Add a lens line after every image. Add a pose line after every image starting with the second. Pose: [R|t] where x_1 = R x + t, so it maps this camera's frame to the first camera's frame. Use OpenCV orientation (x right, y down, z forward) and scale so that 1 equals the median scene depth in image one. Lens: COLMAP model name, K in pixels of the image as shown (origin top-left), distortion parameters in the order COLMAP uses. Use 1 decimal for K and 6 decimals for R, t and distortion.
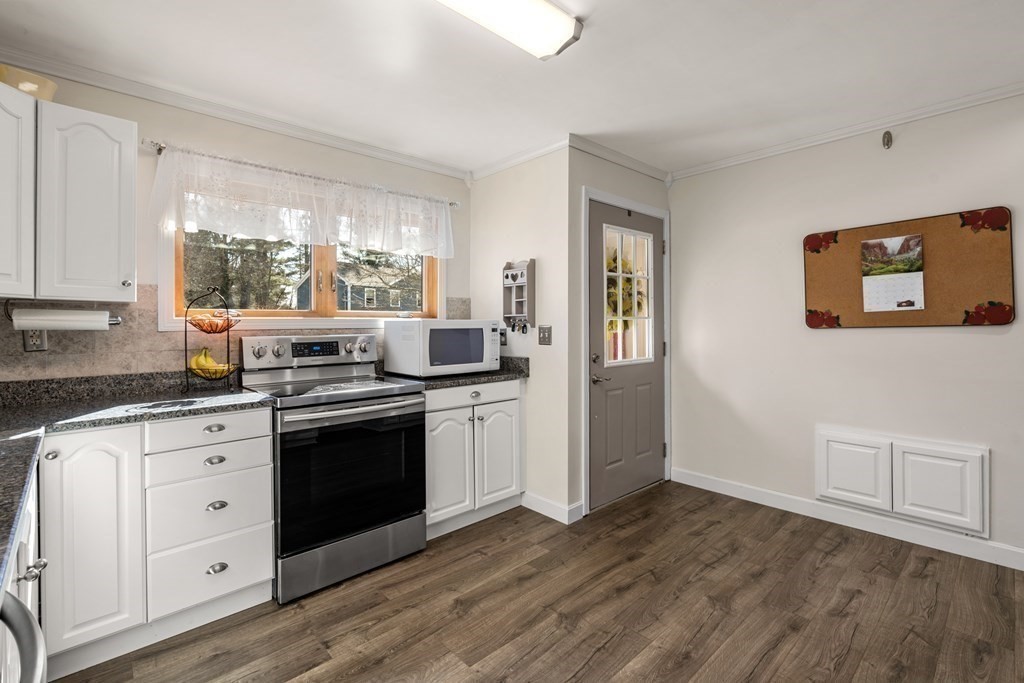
lens RADIAL K [[463.3, 0, 501.3], [0, 463.3, 325.1], [0, 0, 1]] dist [0.000506, 0.000226]
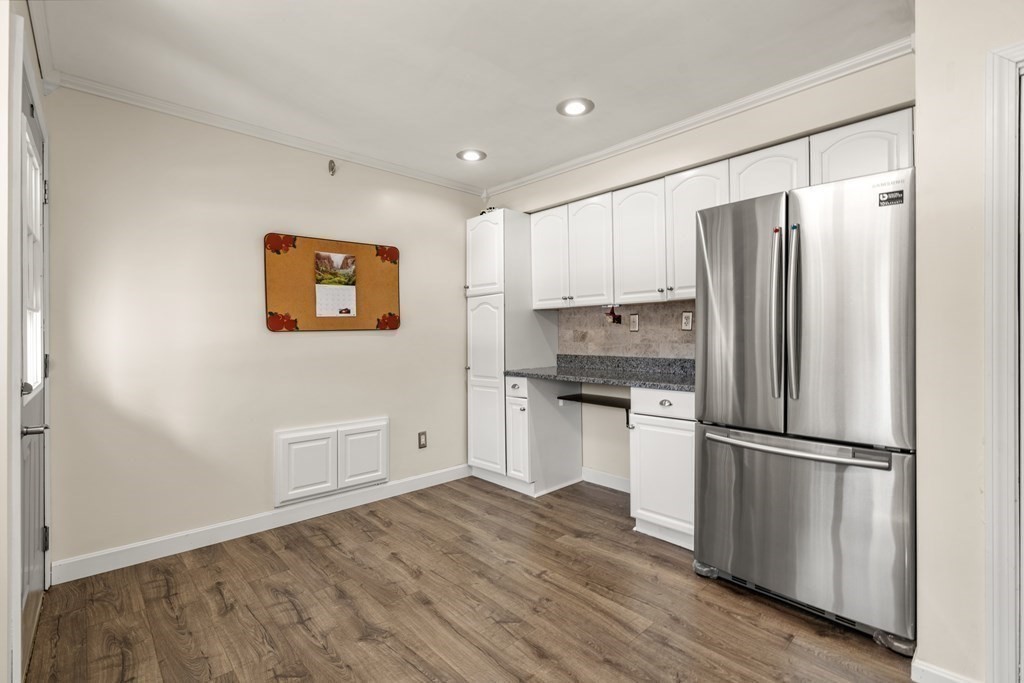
lens RADIAL K [[463.3, 0, 508.8], [0, 463.3, 340.5], [0, 0, 1]] dist [0.000506, 0.000226]
pose [[-0.005781, -0.007090, 0.999958, -0.360544], [0.000532, 0.999975, 0.007093, 0.023549], [-0.999983, 0.000573, -0.005777, 0.645805]]
